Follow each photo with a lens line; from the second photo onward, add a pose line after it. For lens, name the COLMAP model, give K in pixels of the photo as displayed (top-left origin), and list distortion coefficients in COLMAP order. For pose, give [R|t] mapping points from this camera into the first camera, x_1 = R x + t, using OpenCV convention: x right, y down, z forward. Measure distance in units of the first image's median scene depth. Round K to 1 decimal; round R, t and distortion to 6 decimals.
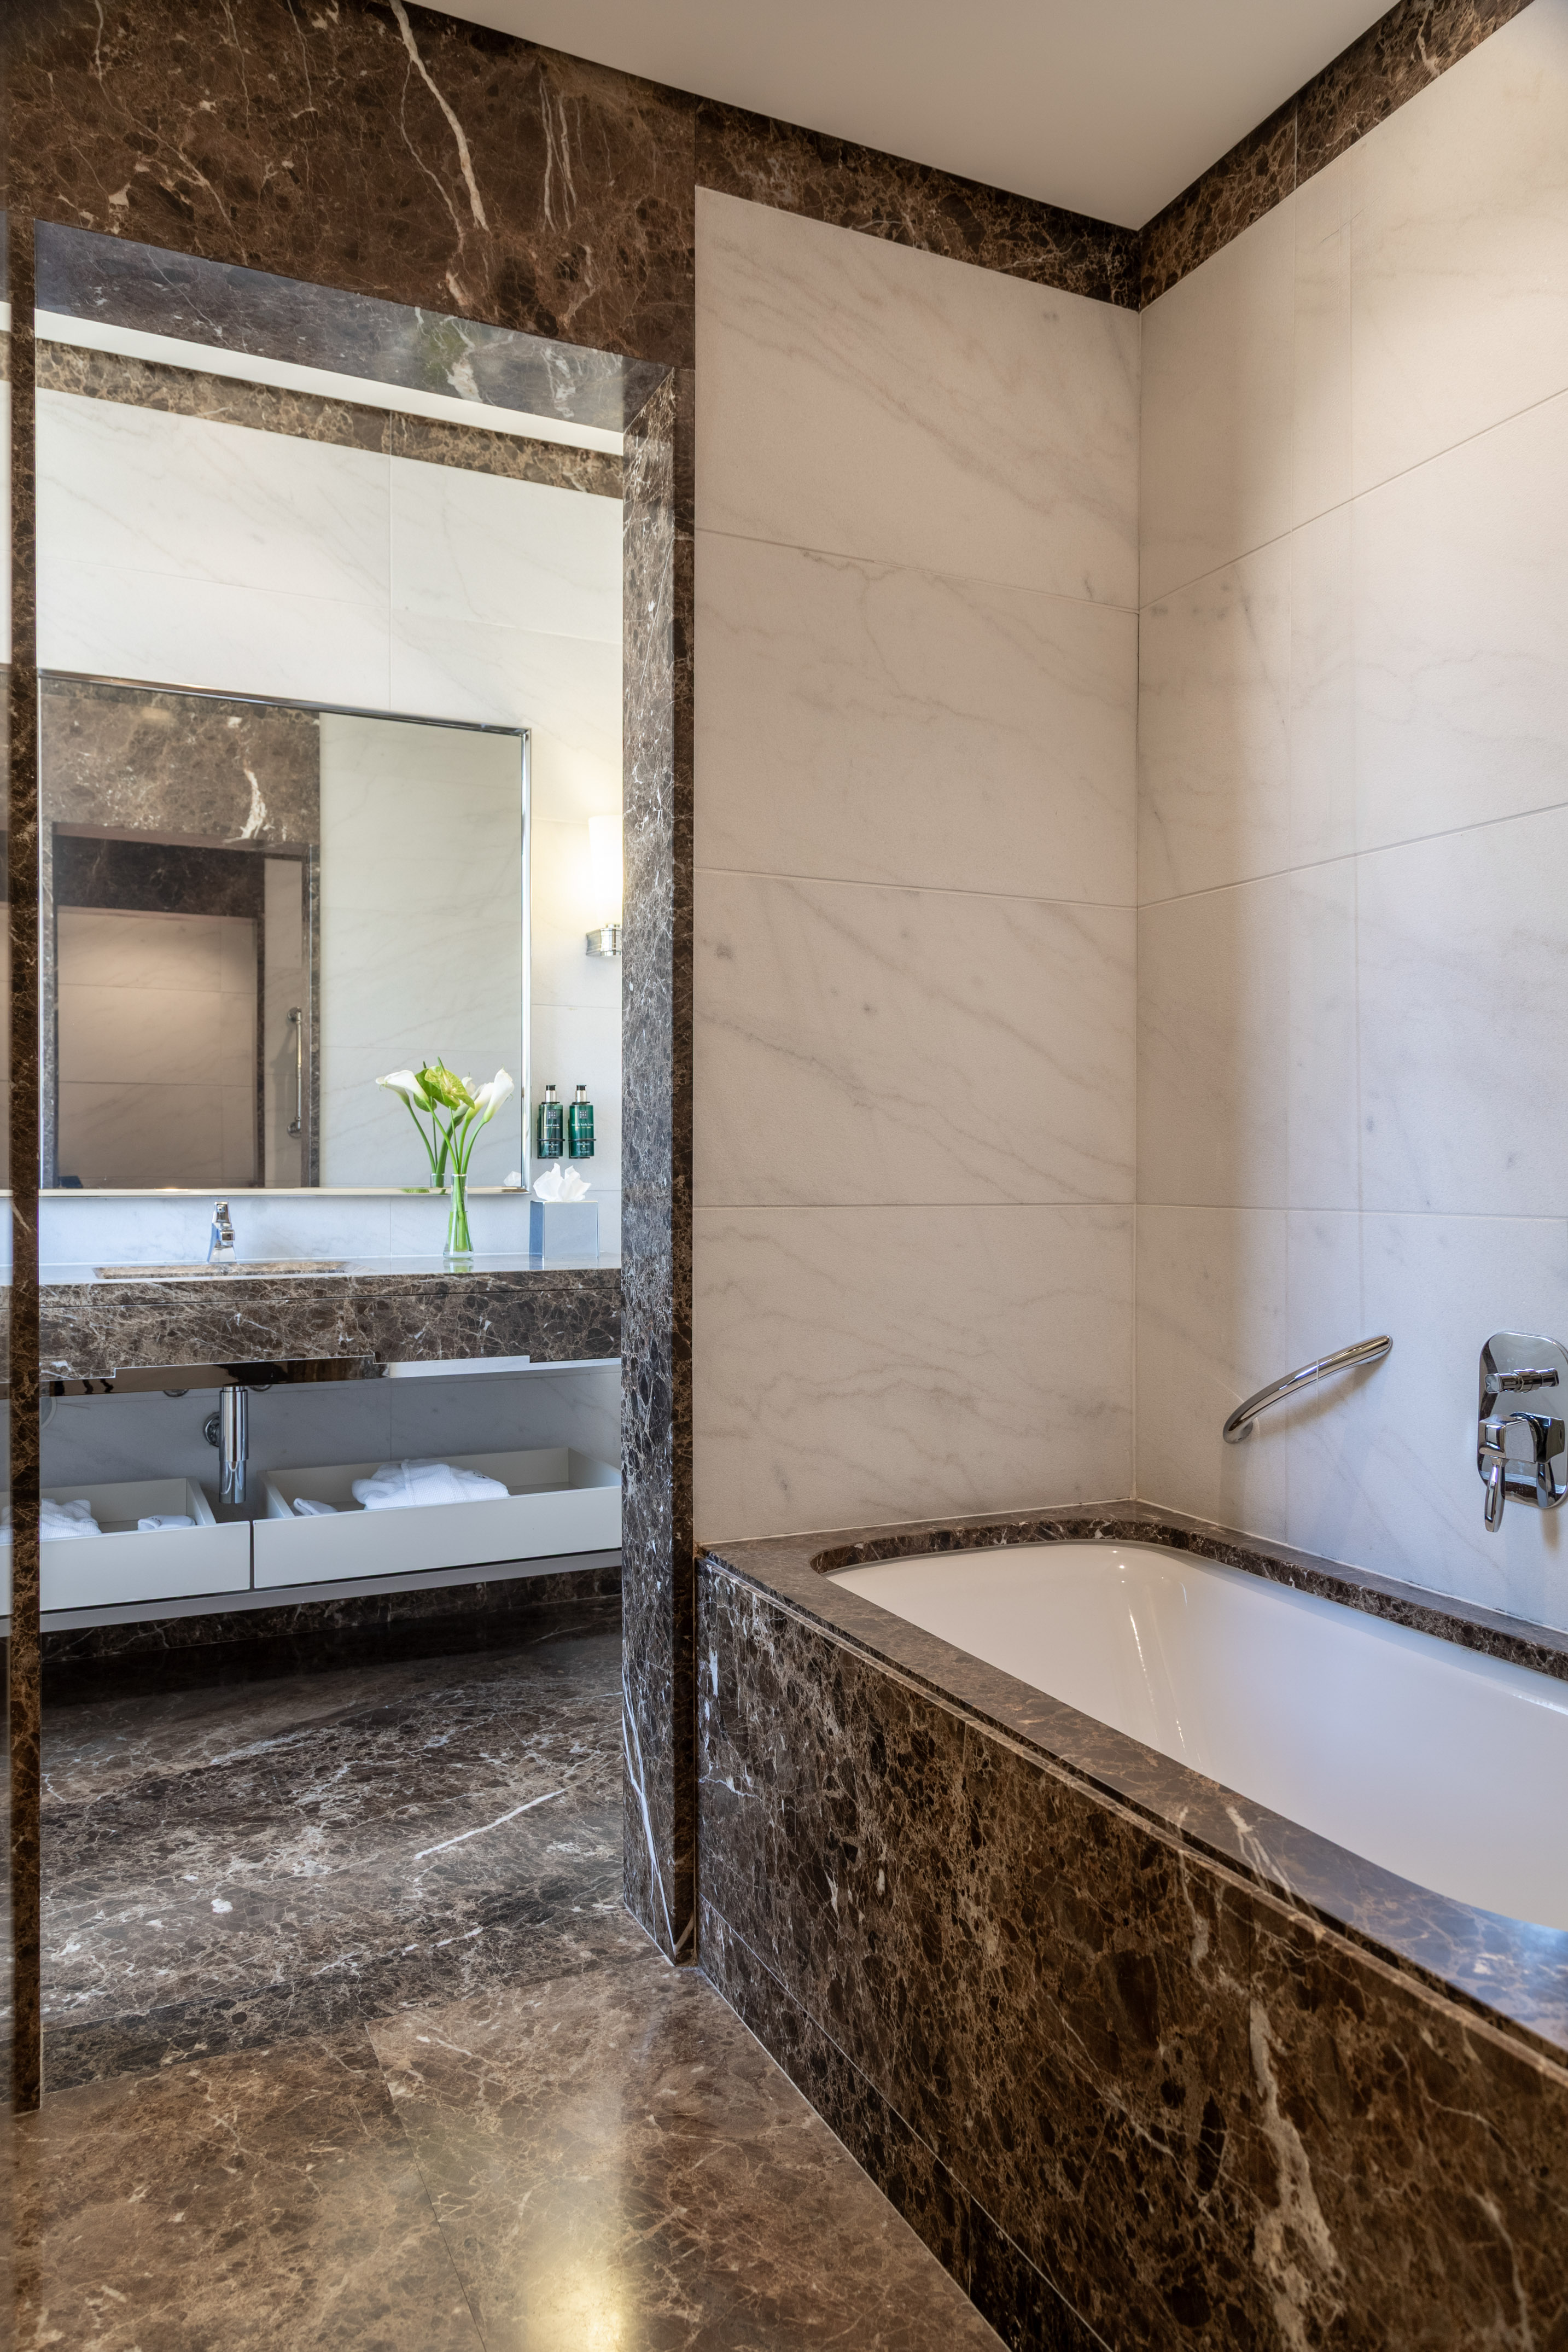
lens RADIAL K [[1630.2, 0, 778.6], [0, 1630.2, 1180.1], [0, 0, 1]] dist [0.008414, 0.000844]
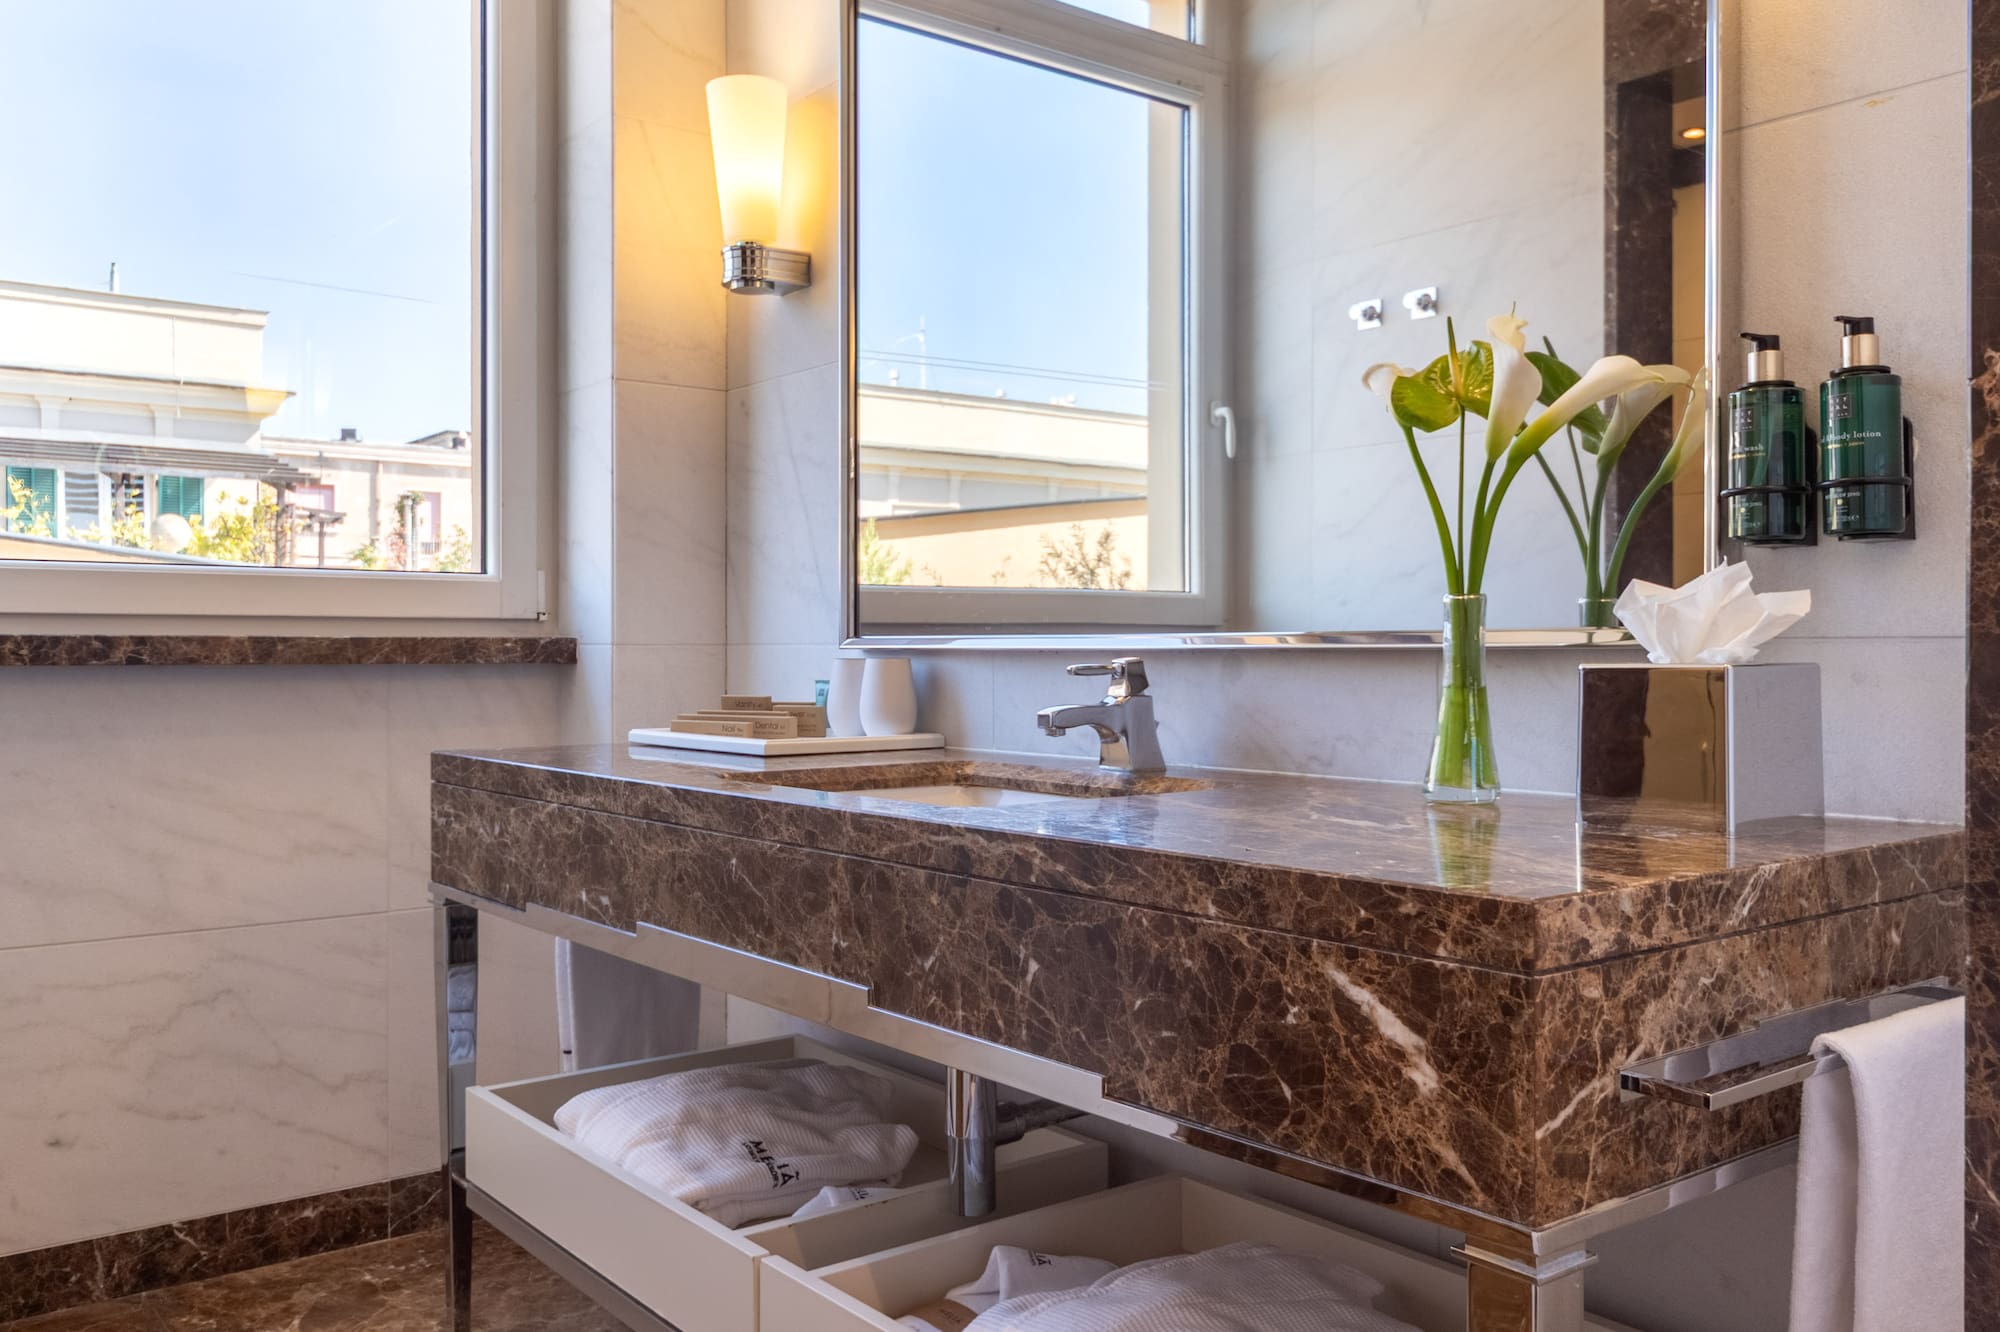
lens RADIAL K [[1654.4, 0, 998.3], [0, 1654.4, 650.6], [0, 0, 1]] dist [-0.001312, 0.004537]
pose [[0.213439, -0.001644, -0.976955, 0.203212], [-0.004597, 0.999986, -0.002687, 0.013598], [0.976946, 0.005065, 0.213428, 0.899618]]
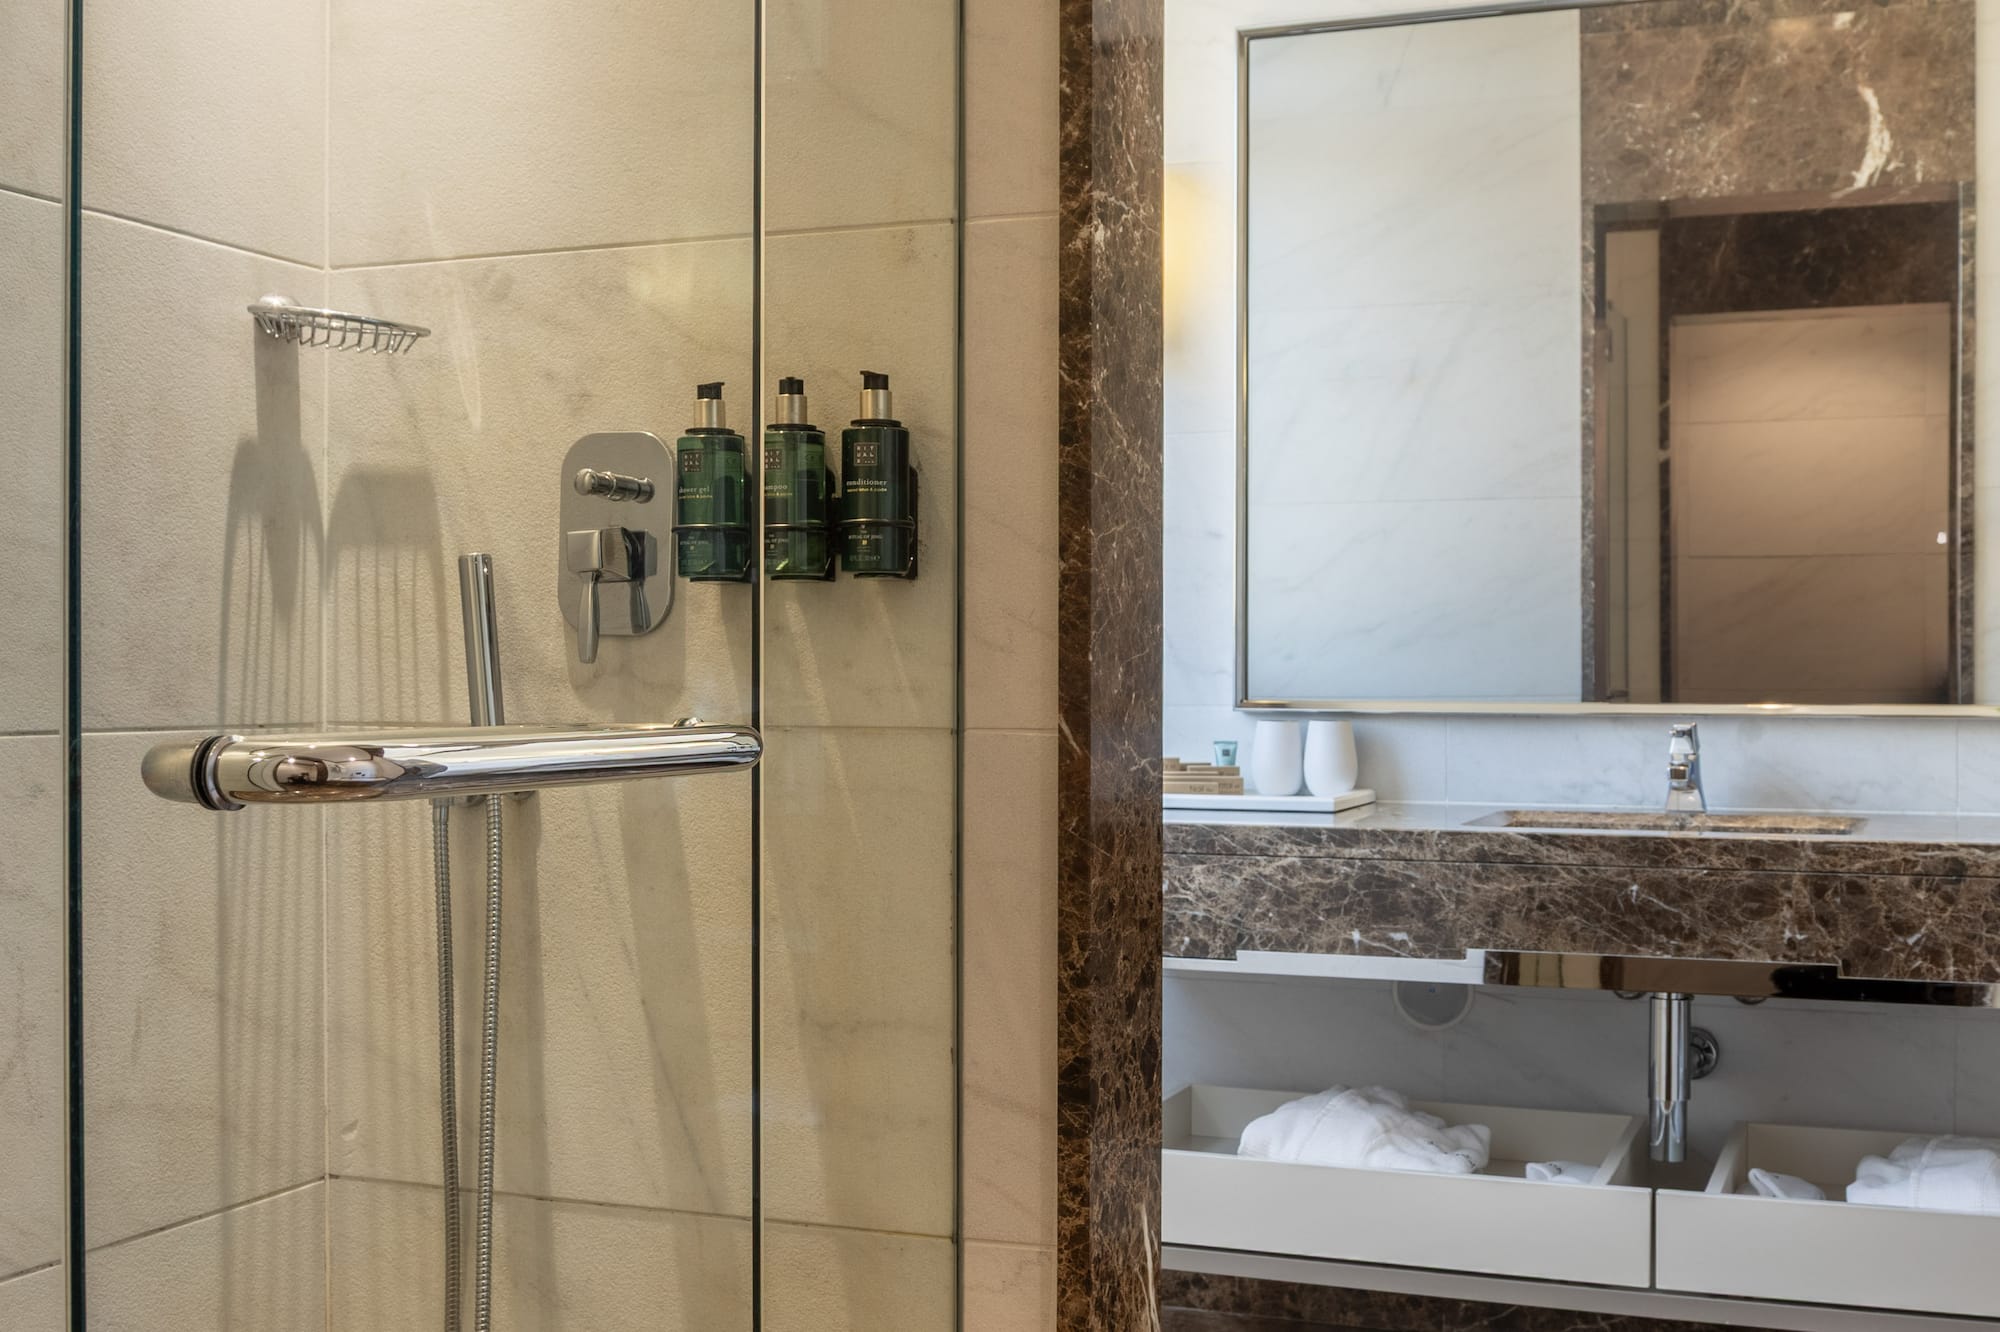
lens RADIAL K [[2318.5, 0, 1001.0], [0, 2318.5, 676.6], [0, 0, 1]] dist [-0.028738, 0.000000]
pose [[0.685278, 0.001193, -0.728280, 0.181874], [-0.006785, 0.999966, -0.004746, 0.000242], [0.728250, 0.008194, 0.685263, 0.127200]]
